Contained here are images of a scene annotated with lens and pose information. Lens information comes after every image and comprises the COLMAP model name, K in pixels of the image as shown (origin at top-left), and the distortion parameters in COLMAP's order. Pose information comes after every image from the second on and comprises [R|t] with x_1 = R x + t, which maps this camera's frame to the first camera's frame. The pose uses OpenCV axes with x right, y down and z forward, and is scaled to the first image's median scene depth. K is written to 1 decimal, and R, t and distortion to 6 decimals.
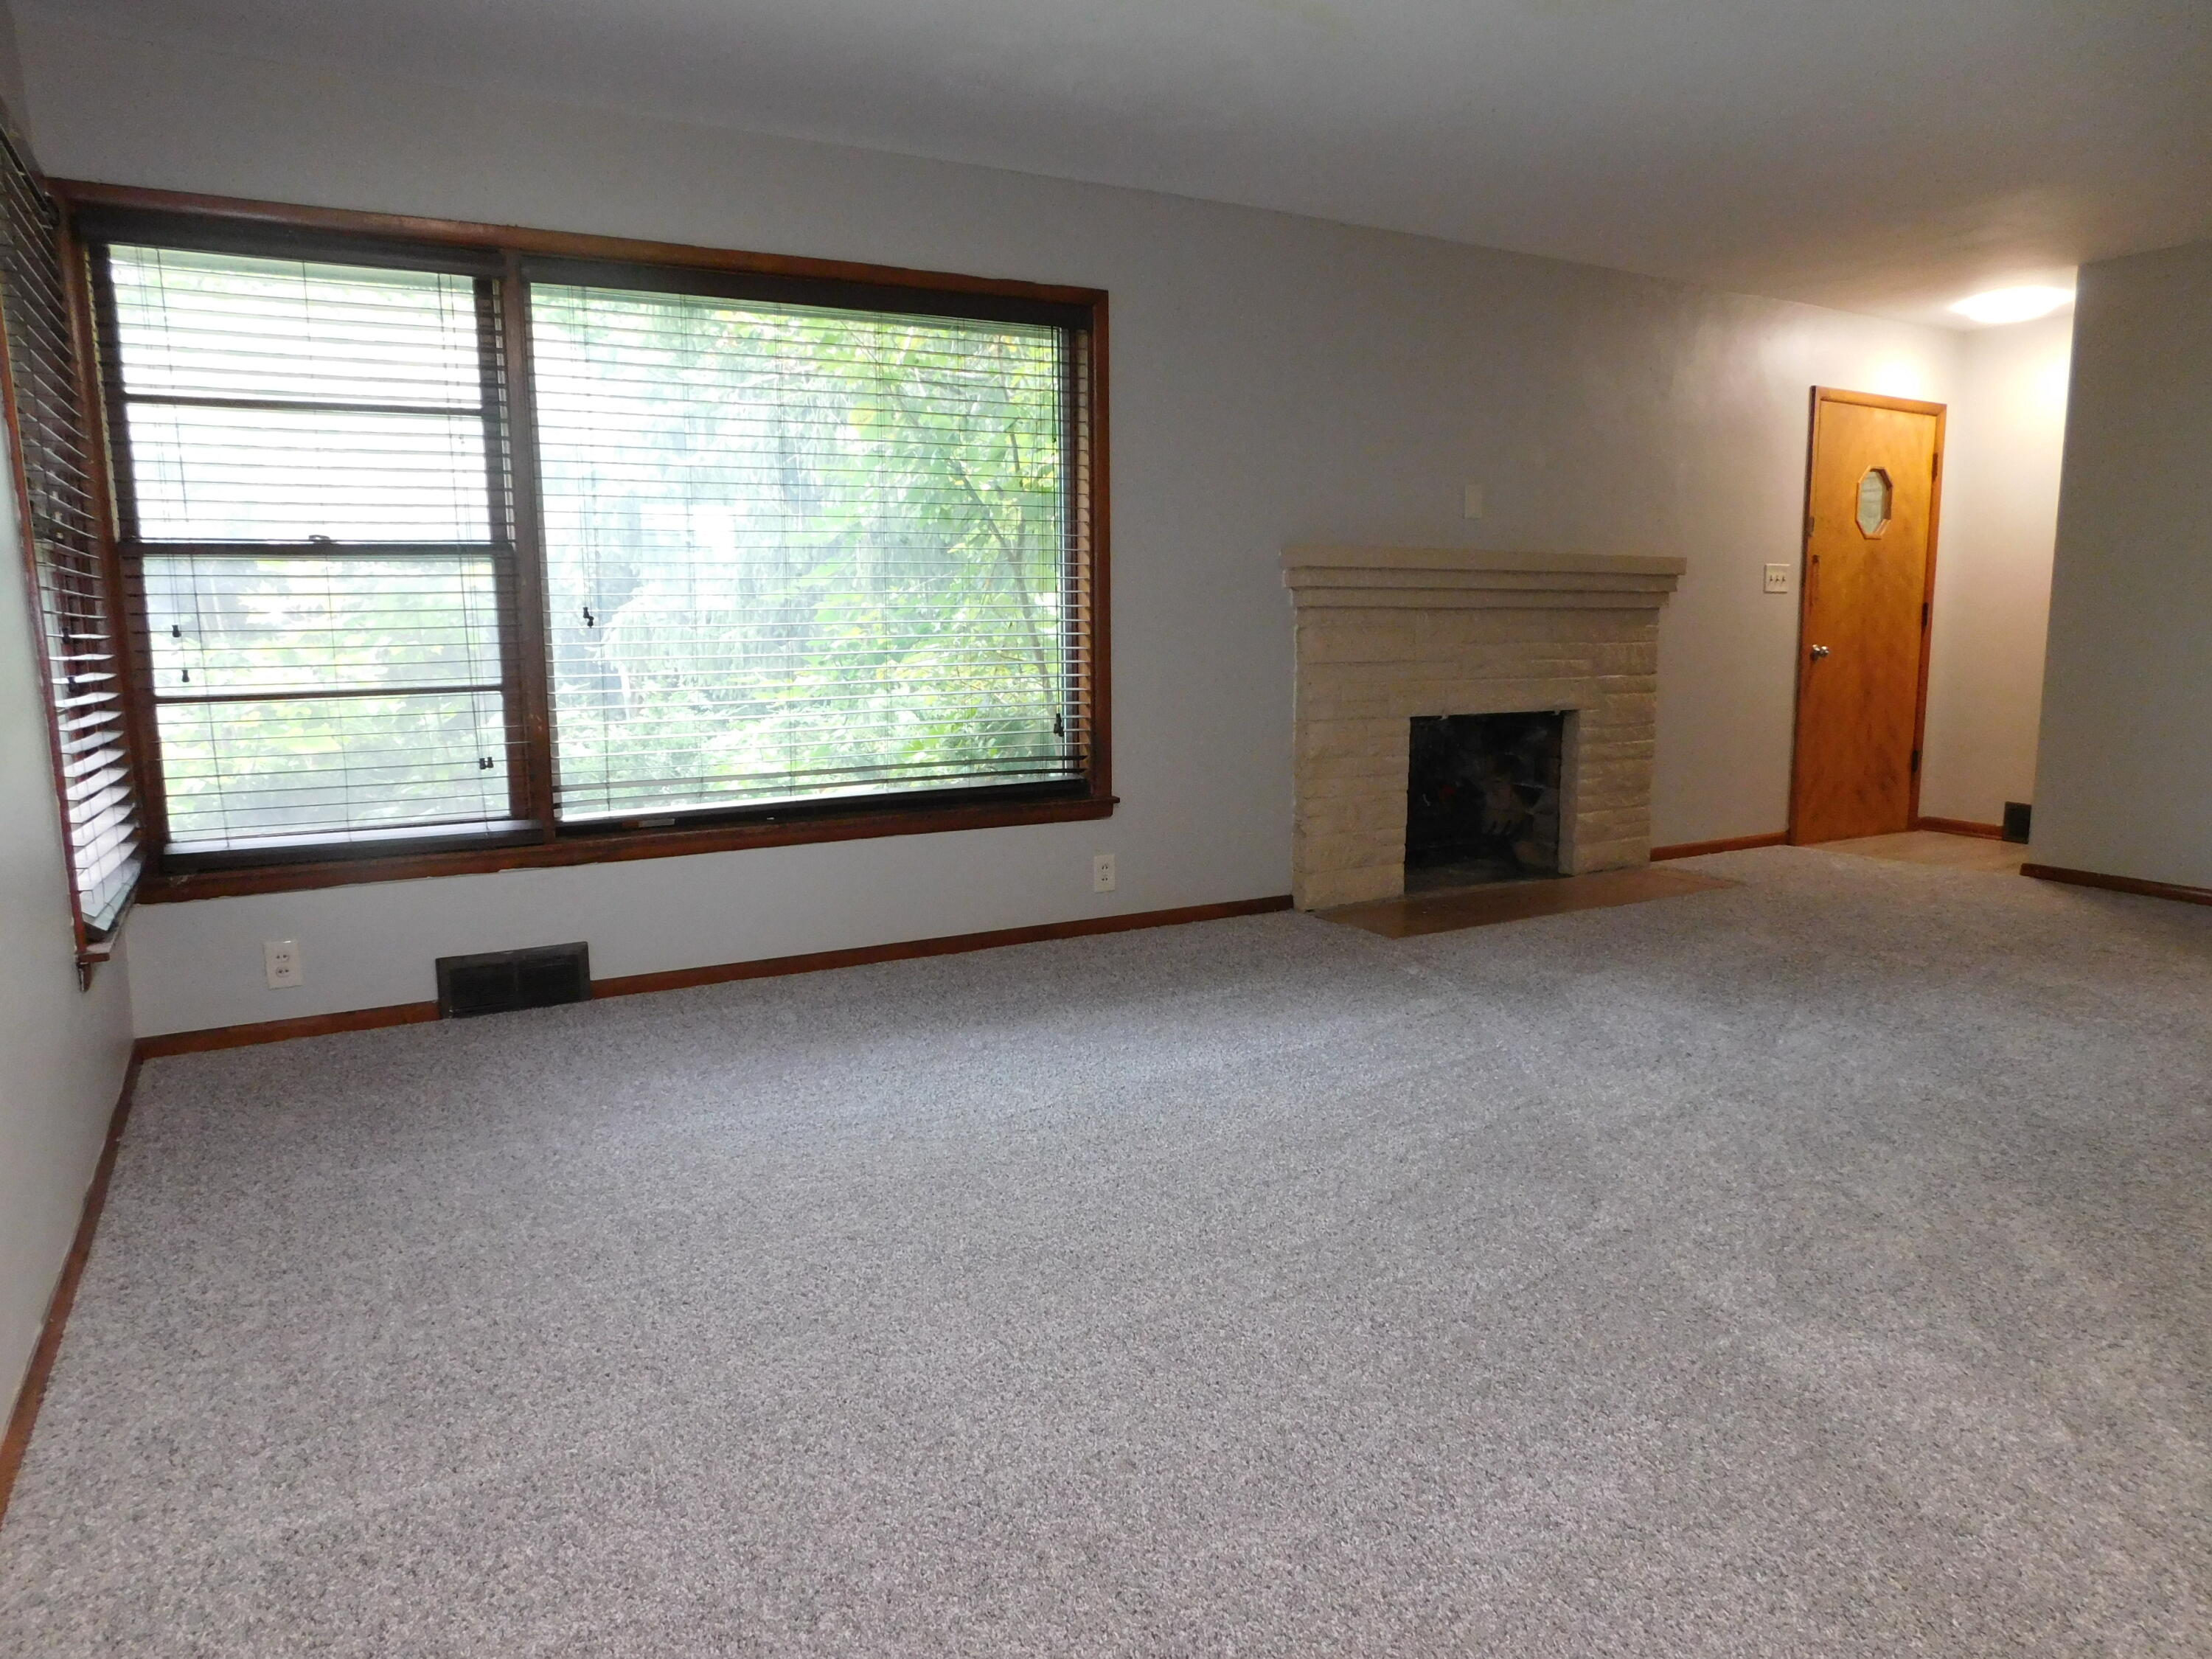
lens RADIAL K [[1461.0, 0, 1123.6], [0, 1461.0, 781.3], [0, 0, 1]] dist [-0.073551, 0.056336]
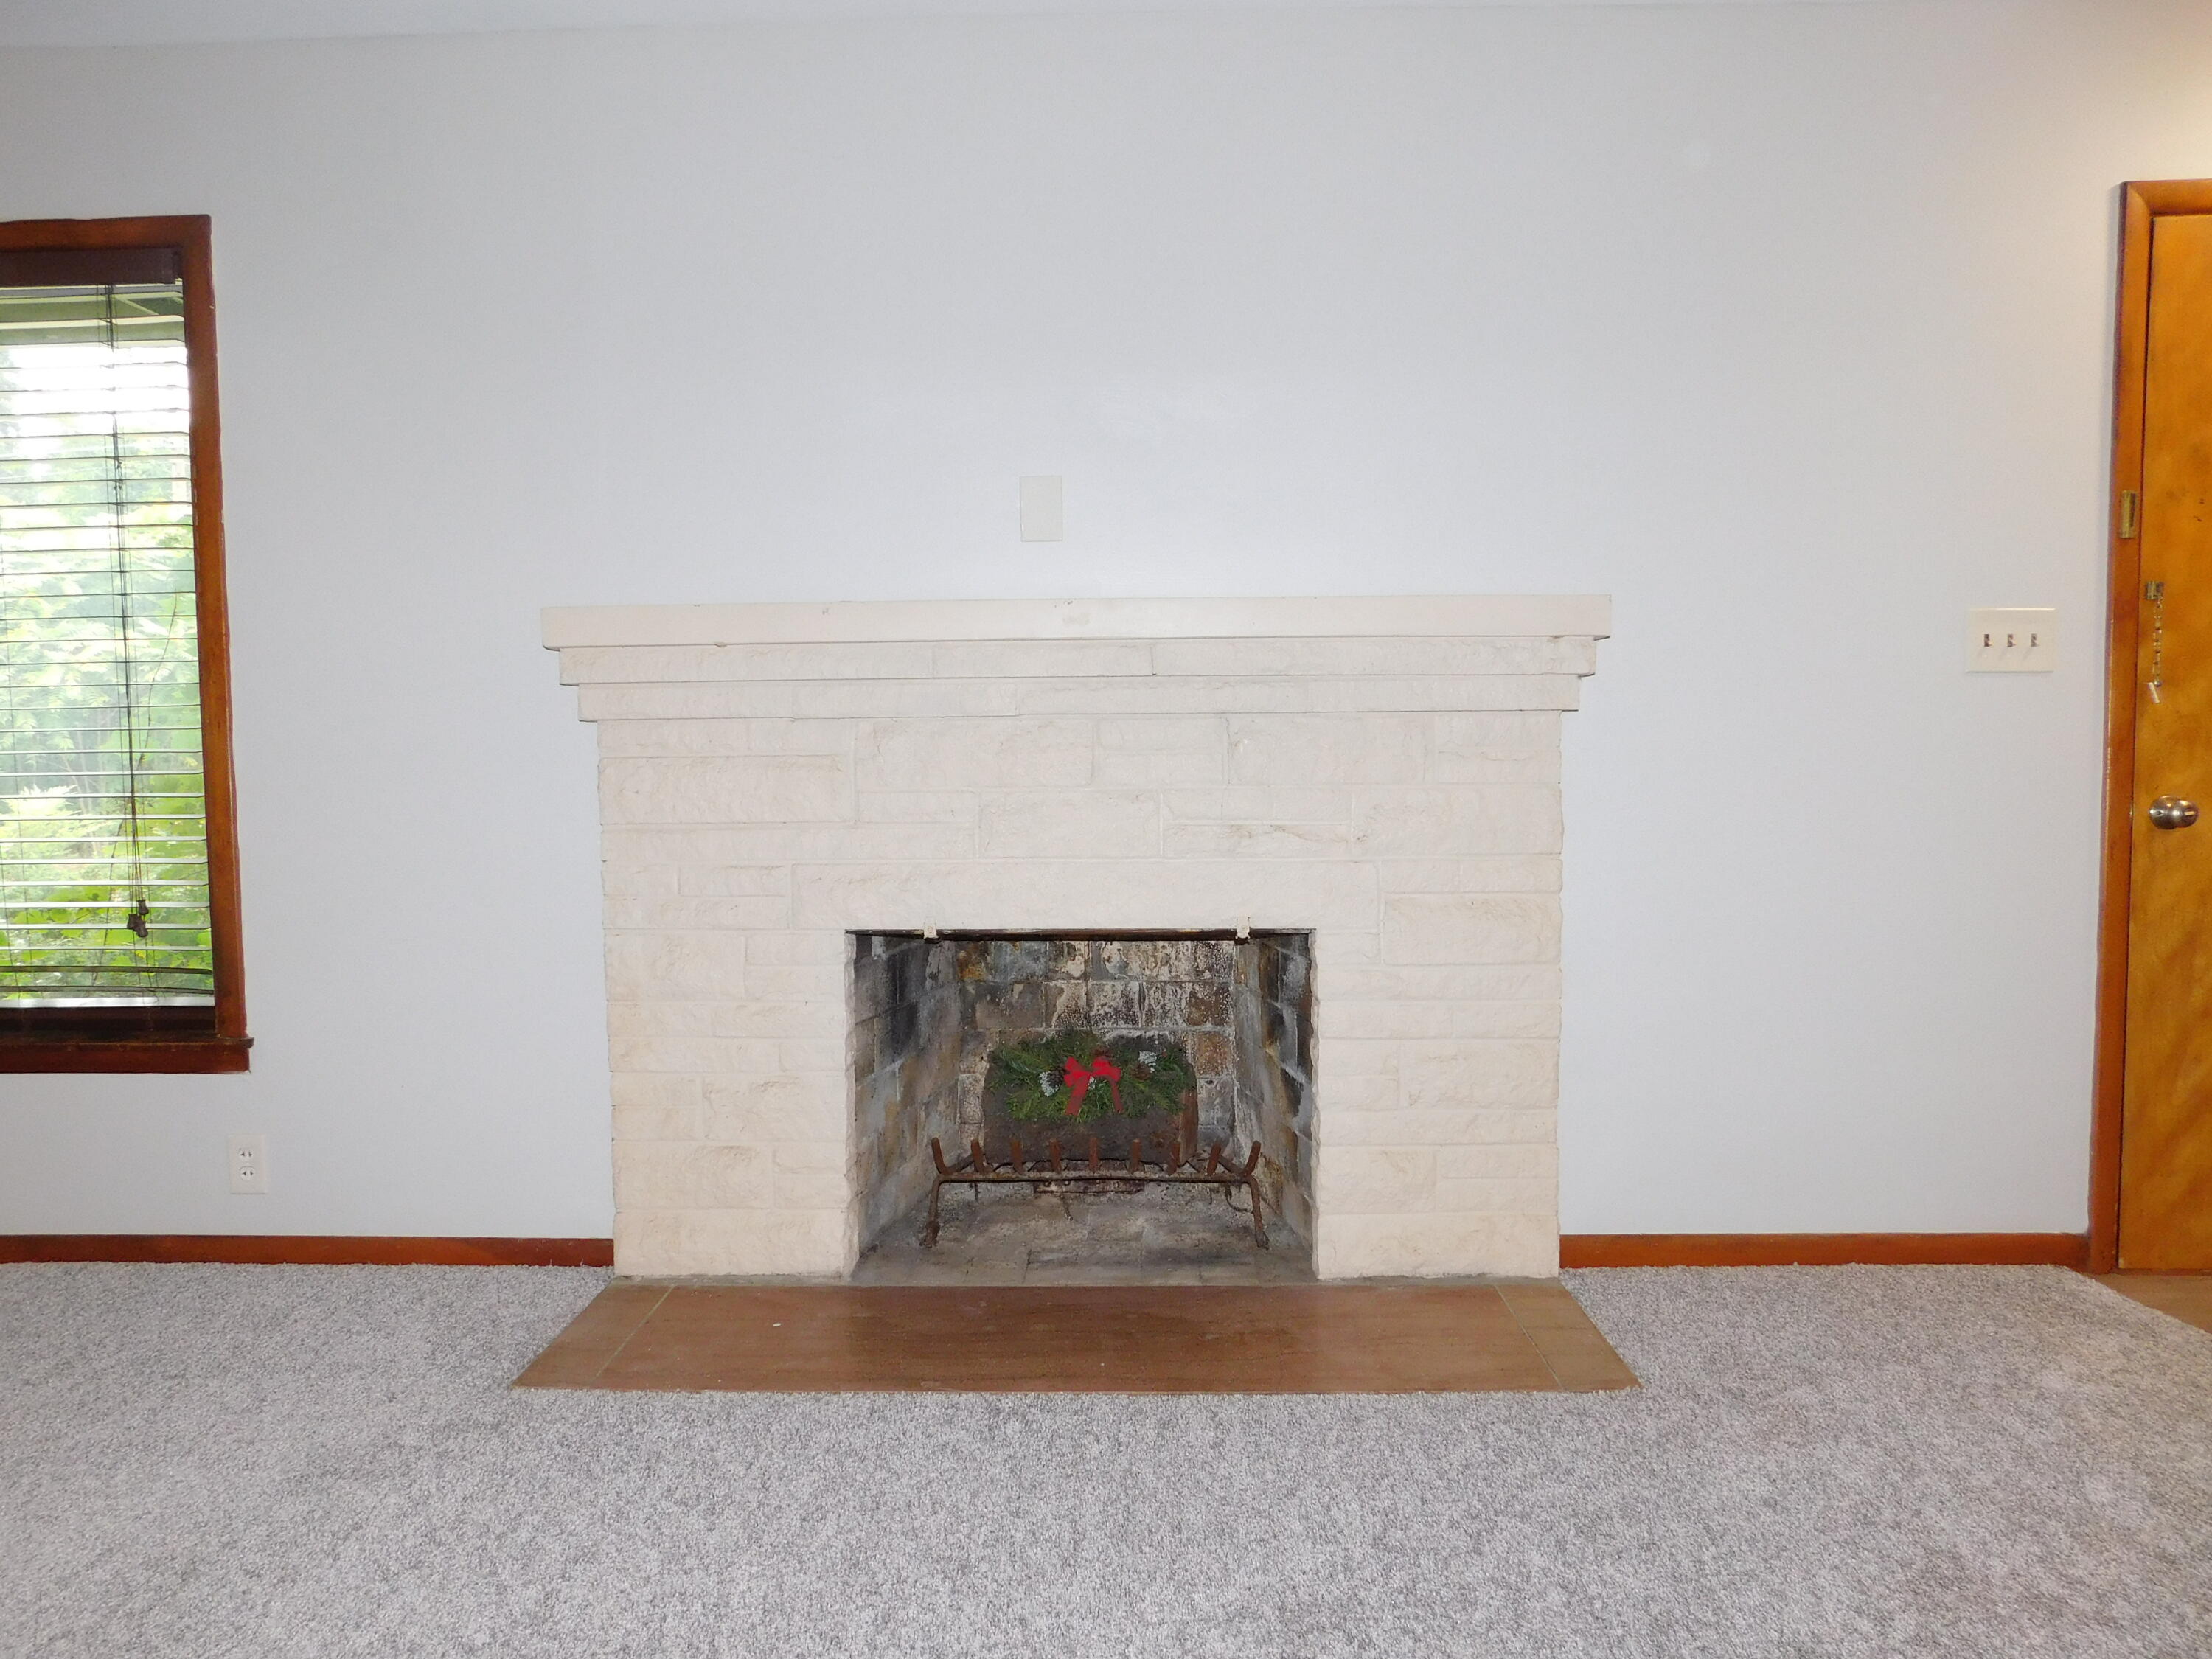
lens RADIAL K [[1461.0, 0, 1108.4], [0, 1461.0, 834.3], [0, 0, 1]] dist [-0.073551, 0.056336]
pose [[0.849499, 0.019439, -0.527231, 0.576715], [-0.051709, 0.997577, -0.046535, -0.062040], [0.525049, 0.066794, 0.848447, 0.640970]]
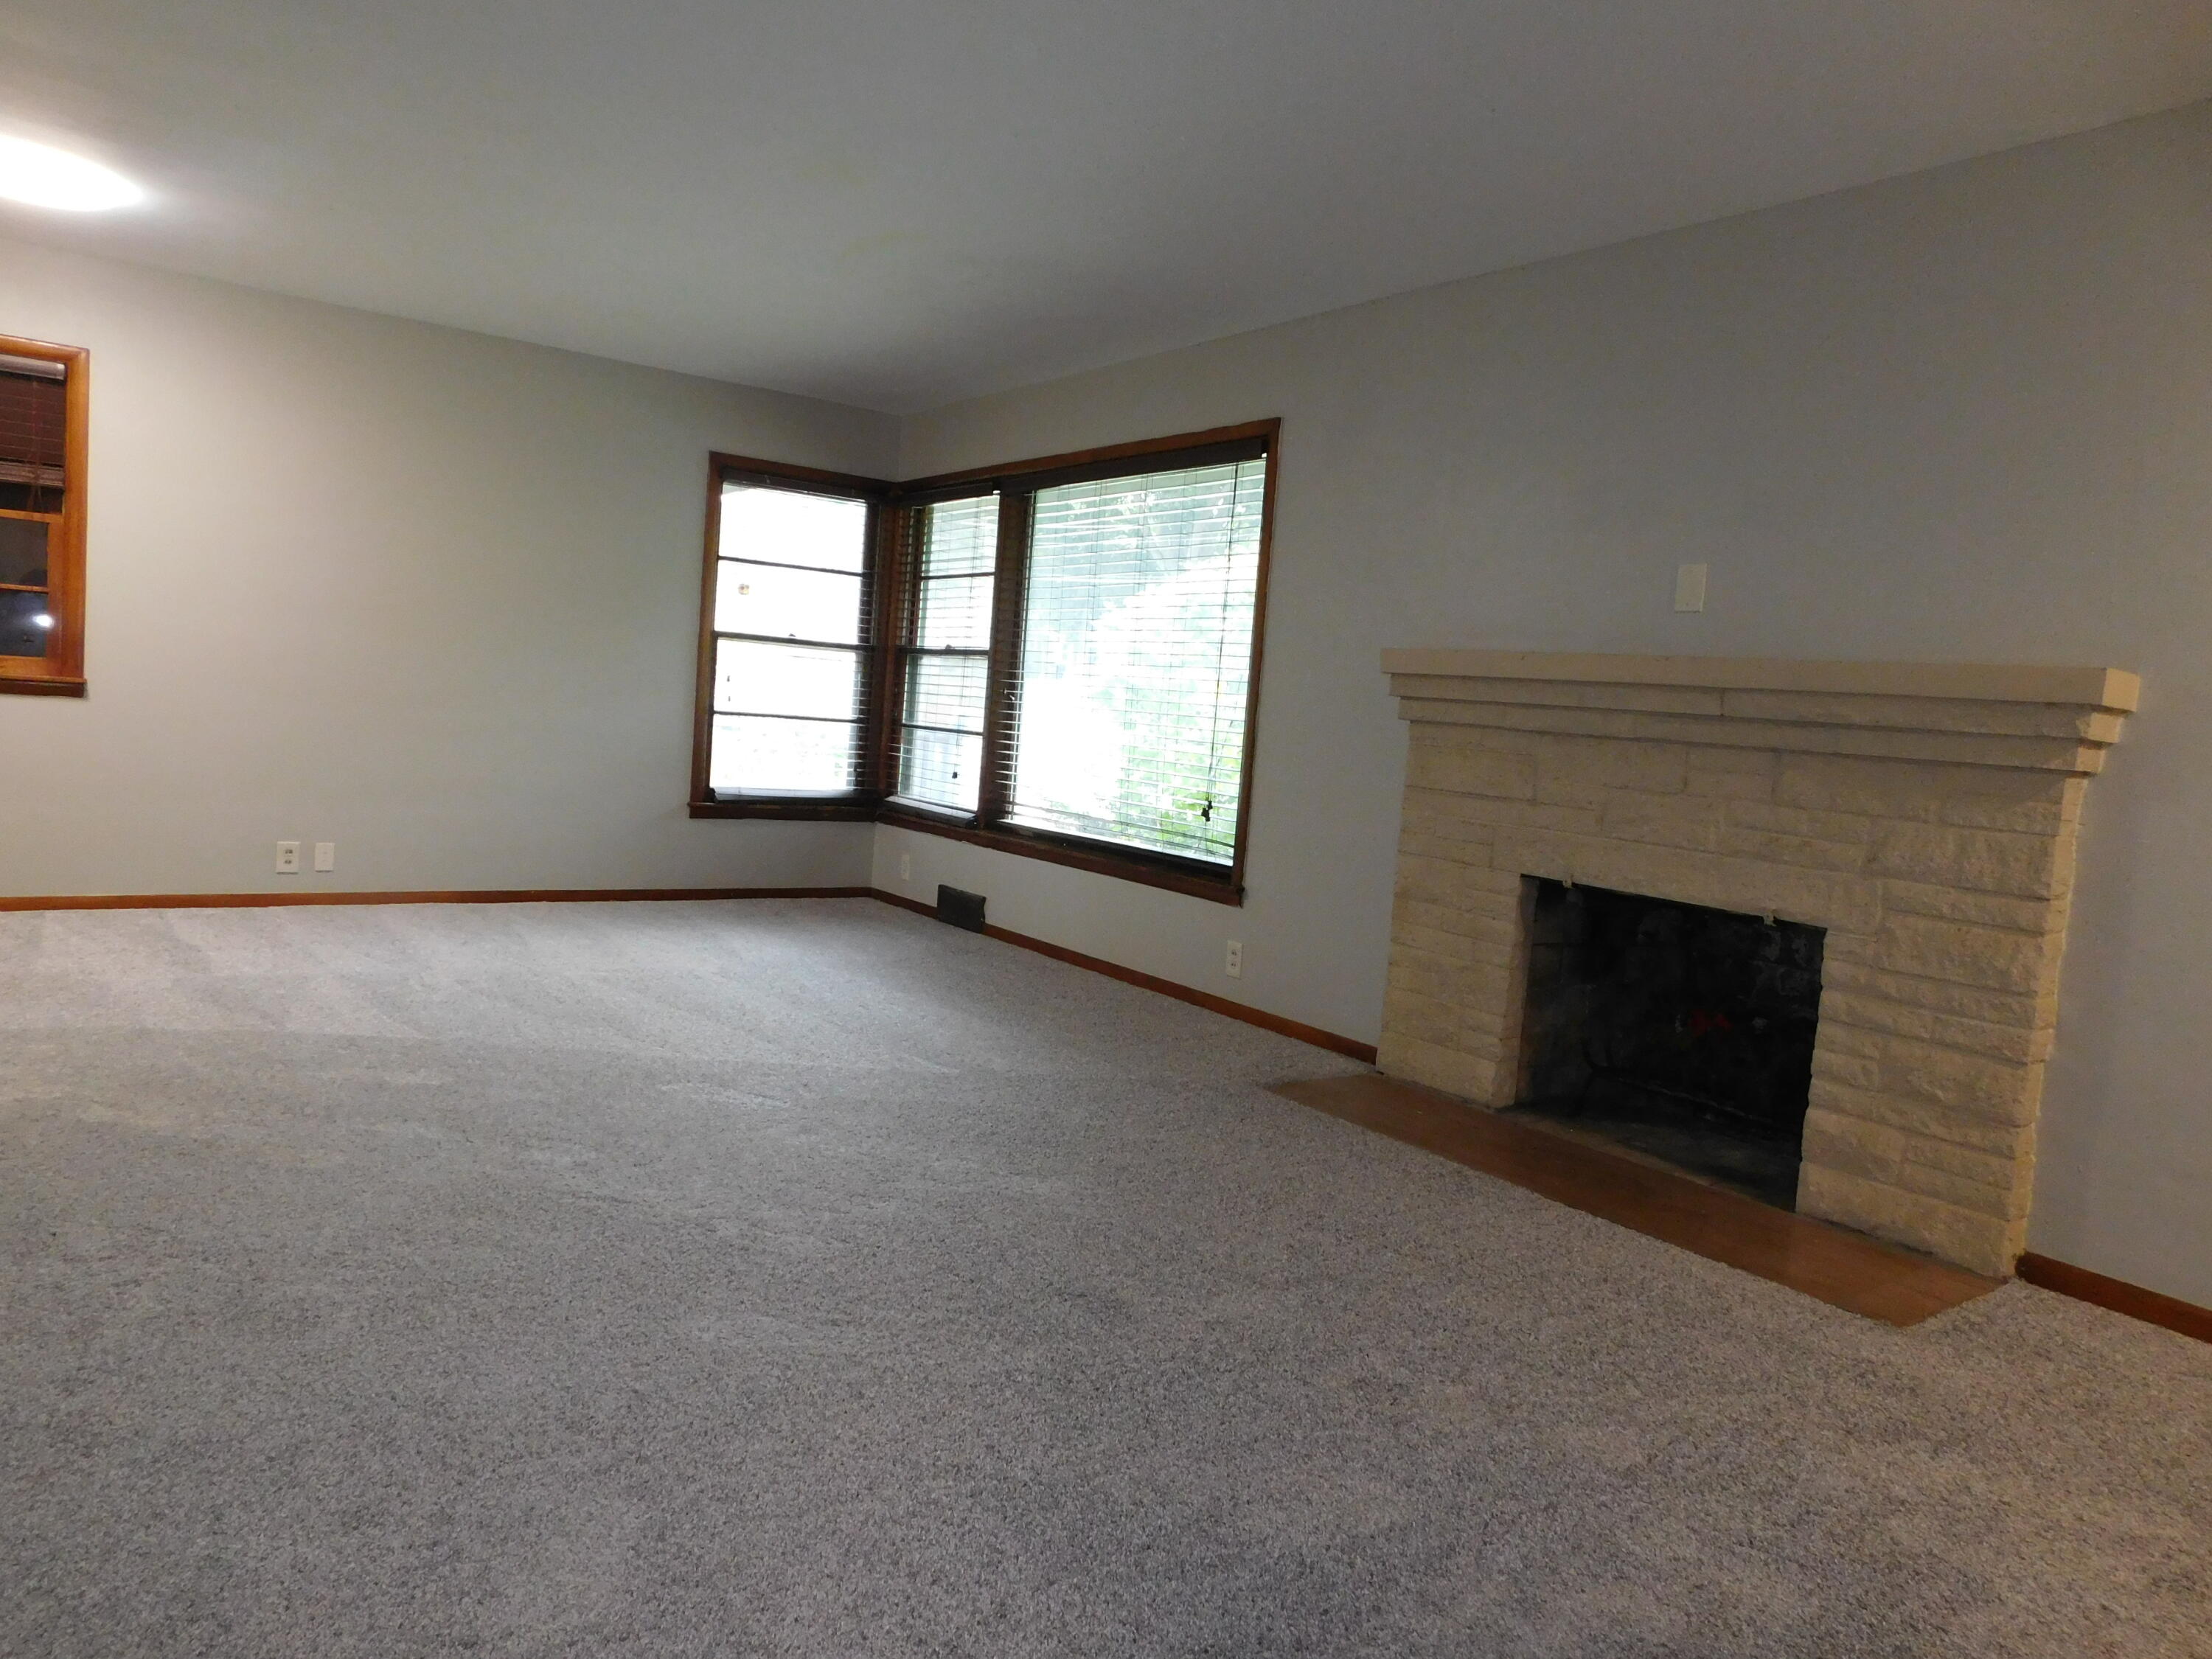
lens RADIAL K [[1461.0, 0, 1106.3], [0, 1461.0, 840.2], [0, 0, 1]] dist [-0.073551, 0.056336]
pose [[0.103461, 0.099412, -0.989653, 0.965568], [-0.203093, 0.976141, 0.076823, -0.079237], [0.973678, 0.193043, 0.121182, 0.729317]]
